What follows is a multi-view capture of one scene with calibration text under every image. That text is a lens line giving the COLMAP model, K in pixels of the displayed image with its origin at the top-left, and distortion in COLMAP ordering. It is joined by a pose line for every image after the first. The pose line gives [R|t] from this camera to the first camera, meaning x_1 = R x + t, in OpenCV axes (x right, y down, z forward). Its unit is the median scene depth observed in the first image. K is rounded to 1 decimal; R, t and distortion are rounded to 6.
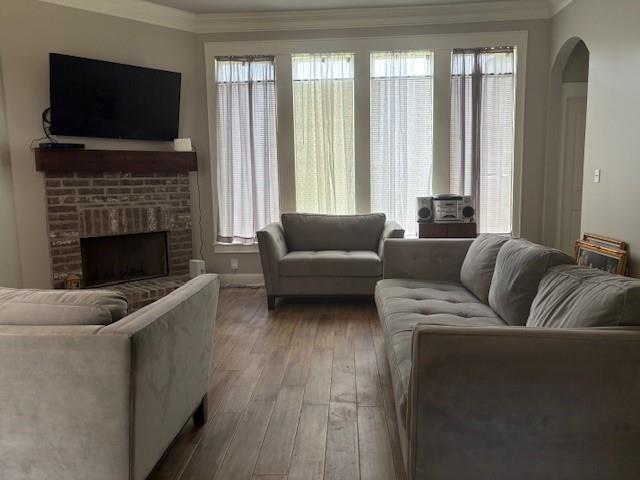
lens RADIAL K [[485.3, 0, 316.5], [0, 485.3, 240.6], [0, 0, 1]] dist [0.022625, -0.002271]
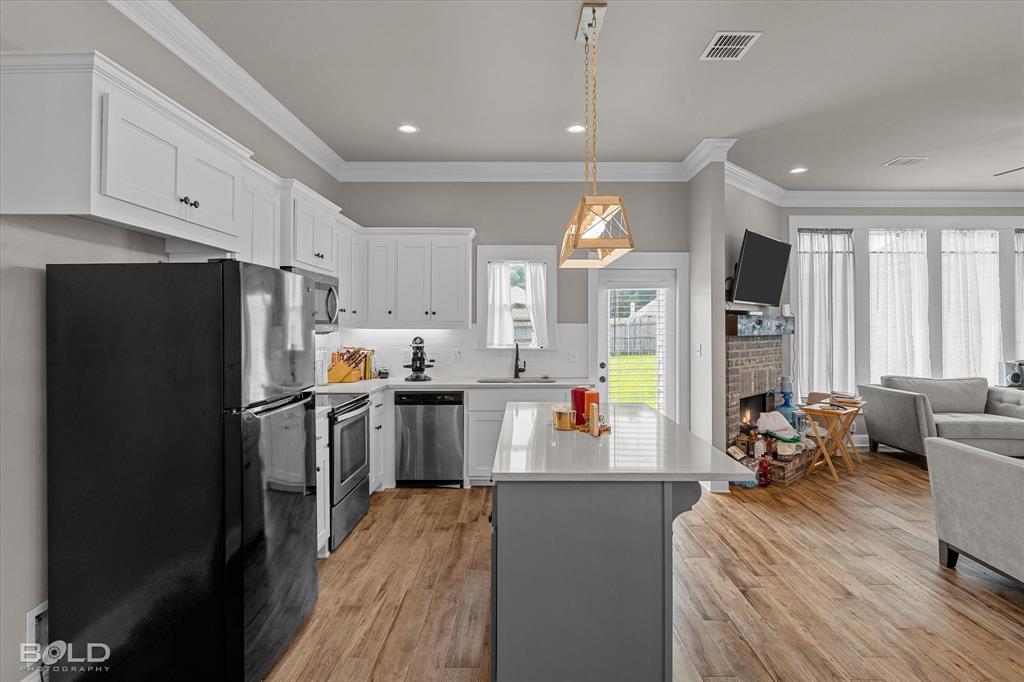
lens RADIAL K [[533.7, 0, 519.9], [0, 533.7, 322.5], [0, 0, 1]] dist [-0.001422, 0.000148]
pose [[0.998054, 0.017678, 0.059790, -0.963329], [-0.009590, 0.991077, -0.132946, -0.011124], [-0.061607, 0.132114, 0.989318, -0.108467]]
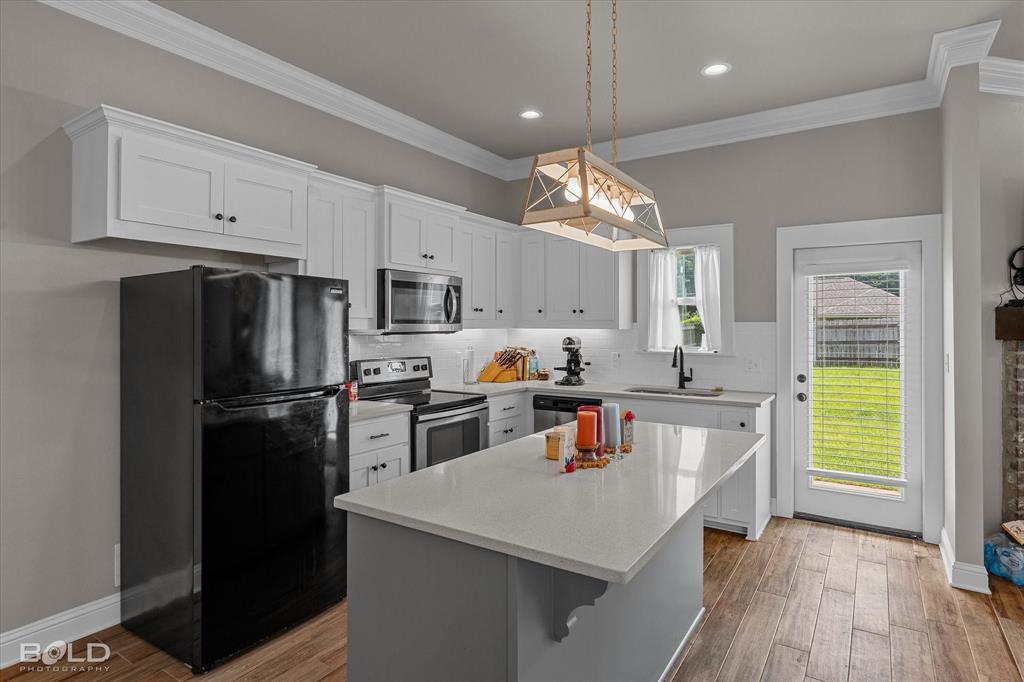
lens RADIAL K [[546.9, 0, 525.5], [0, 546.9, 321.3], [0, 0, 1]] dist [-0.002283, -0.000116]
pose [[0.874516, 0.013725, -0.484803, -0.697229], [-0.075751, 0.991197, -0.108583, -0.034558], [0.479045, 0.131682, 0.867857, 0.035568]]
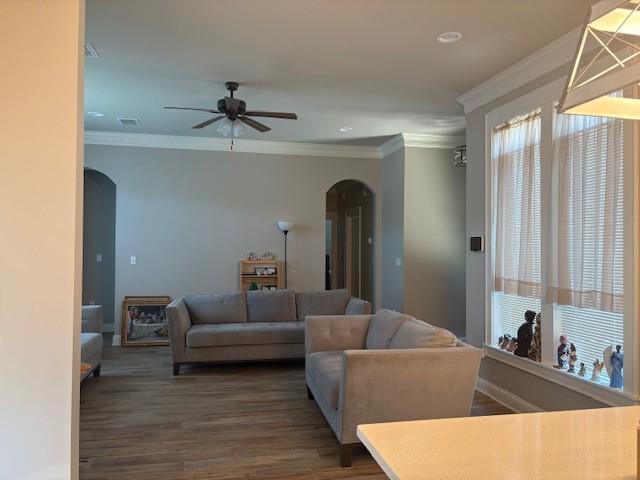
lens RADIAL K [[485.3, 0, 316.5], [0, 485.3, 240.6], [0, 0, 1]] dist [0.022625, -0.002271]
pose [[-0.270446, 0.022963, 0.962461, -1.026658], [0.117596, 0.993017, 0.009352, -0.118003], [-0.955526, 0.115711, -0.271258, 0.707891]]
